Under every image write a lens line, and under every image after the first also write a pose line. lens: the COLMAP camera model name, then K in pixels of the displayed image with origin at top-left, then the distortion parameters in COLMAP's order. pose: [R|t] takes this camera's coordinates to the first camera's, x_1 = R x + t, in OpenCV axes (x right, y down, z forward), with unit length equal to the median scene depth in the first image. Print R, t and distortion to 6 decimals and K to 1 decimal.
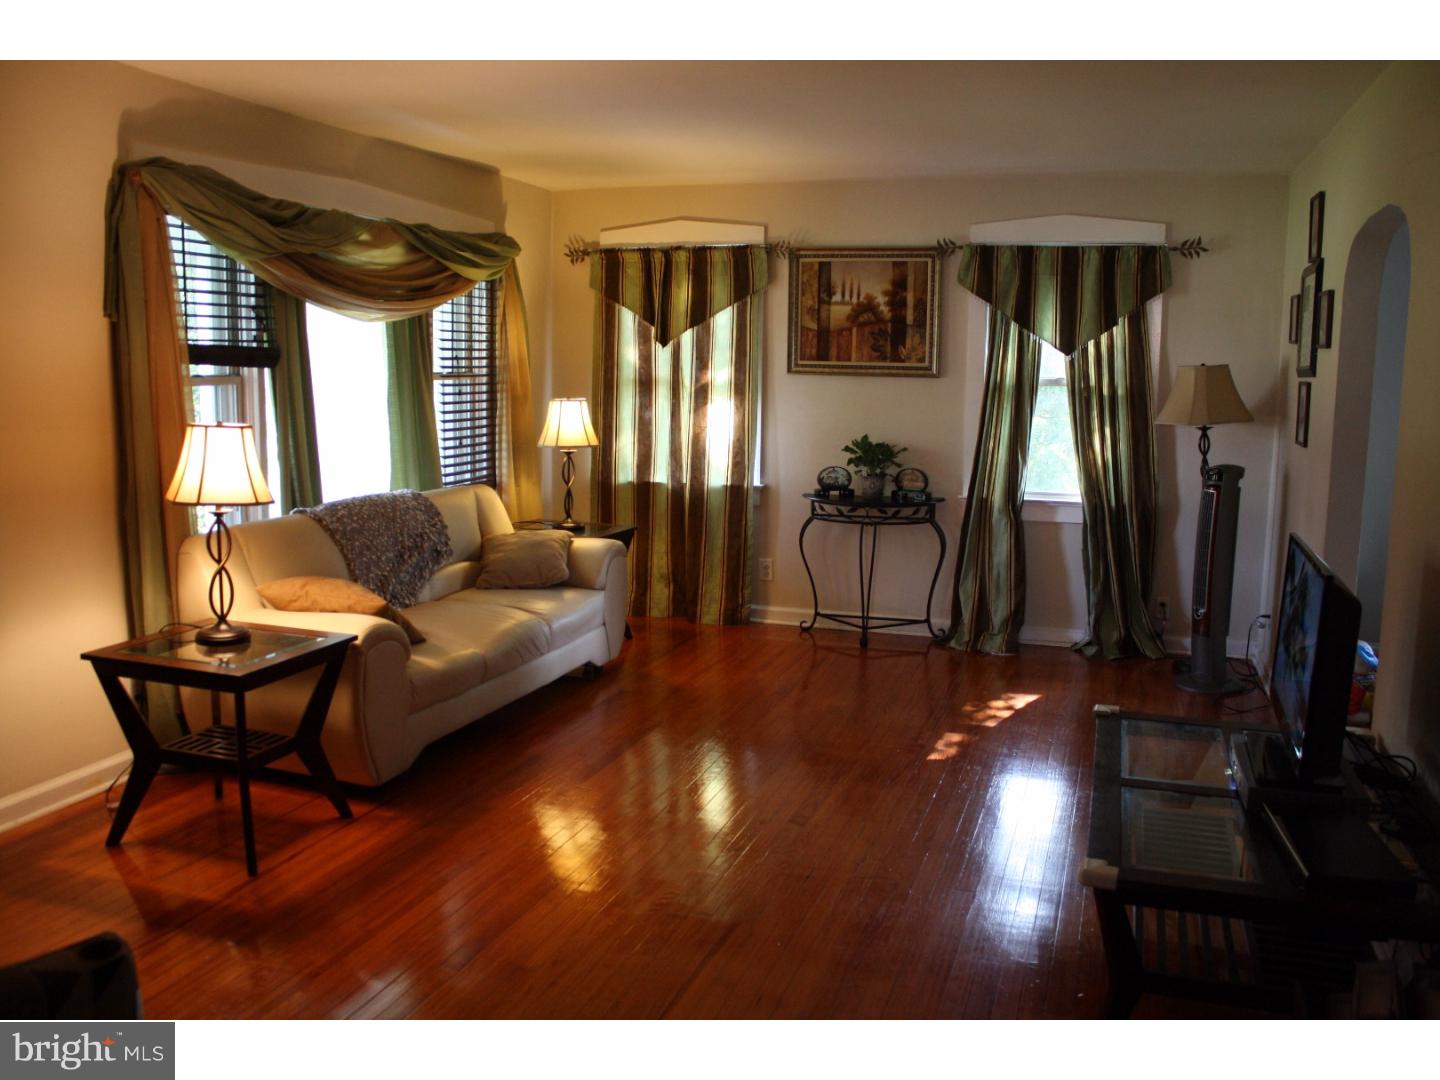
lens RADIAL K [[1239.3, 0, 747.3], [0, 1239.3, 536.4], [0, 0, 1]] dist [-0.174318, 0.180354]
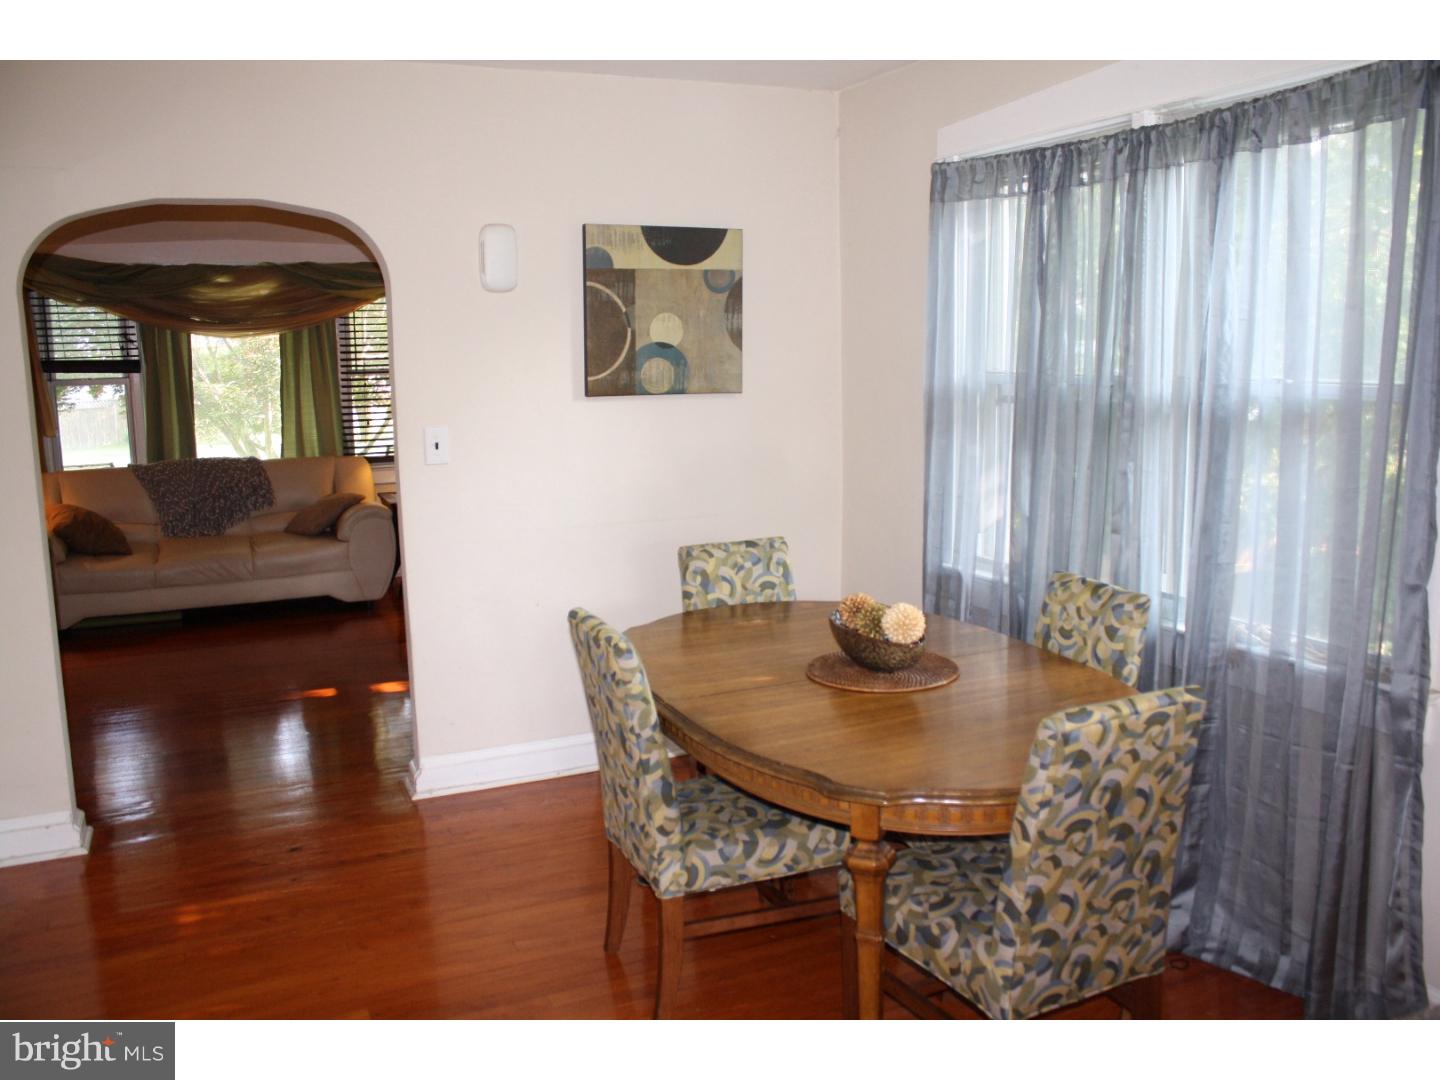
lens RADIAL K [[1239.3, 0, 747.3], [0, 1239.3, 536.4], [0, 0, 1]] dist [-0.174318, 0.180354]
pose [[0.659309, 0.095399, -0.745795, 1.174628], [-0.079779, 0.995195, 0.056773, -0.071731], [0.747627, 0.022067, 0.663752, 0.509850]]
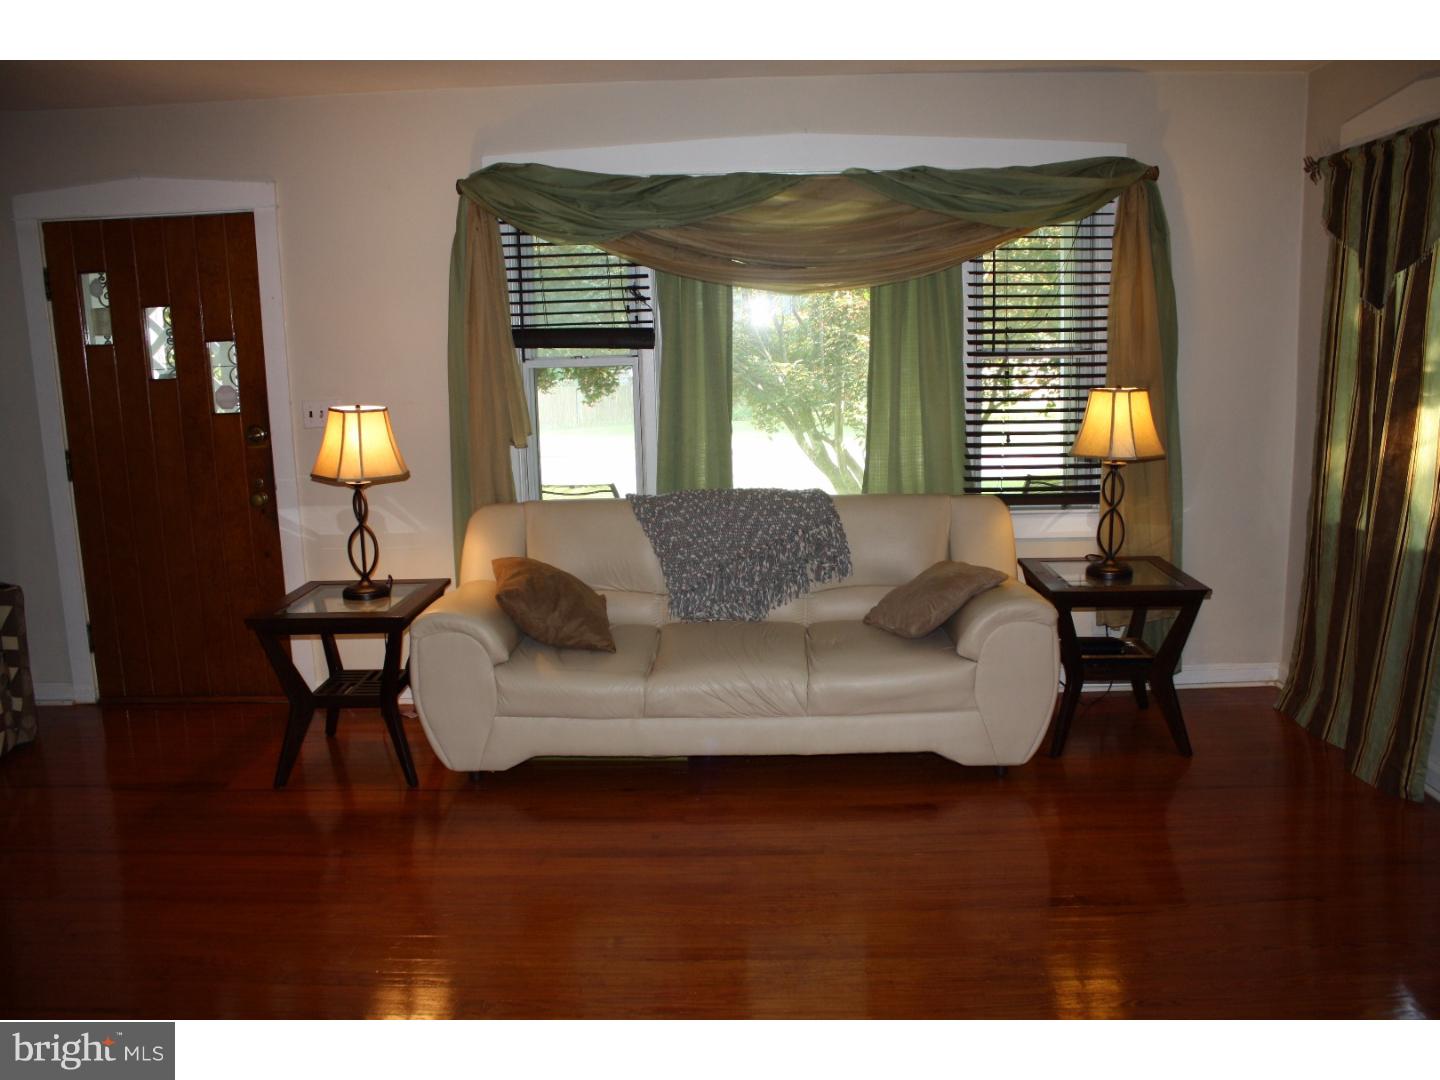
lens RADIAL K [[1239.3, 0, 747.3], [0, 1239.3, 536.4], [0, 0, 1]] dist [-0.174318, 0.180354]
pose [[0.270167, 0.138588, -0.952787, 0.544516], [-0.105835, 0.987864, 0.113680, -0.100002], [0.956979, 0.070126, 0.281556, 0.724768]]
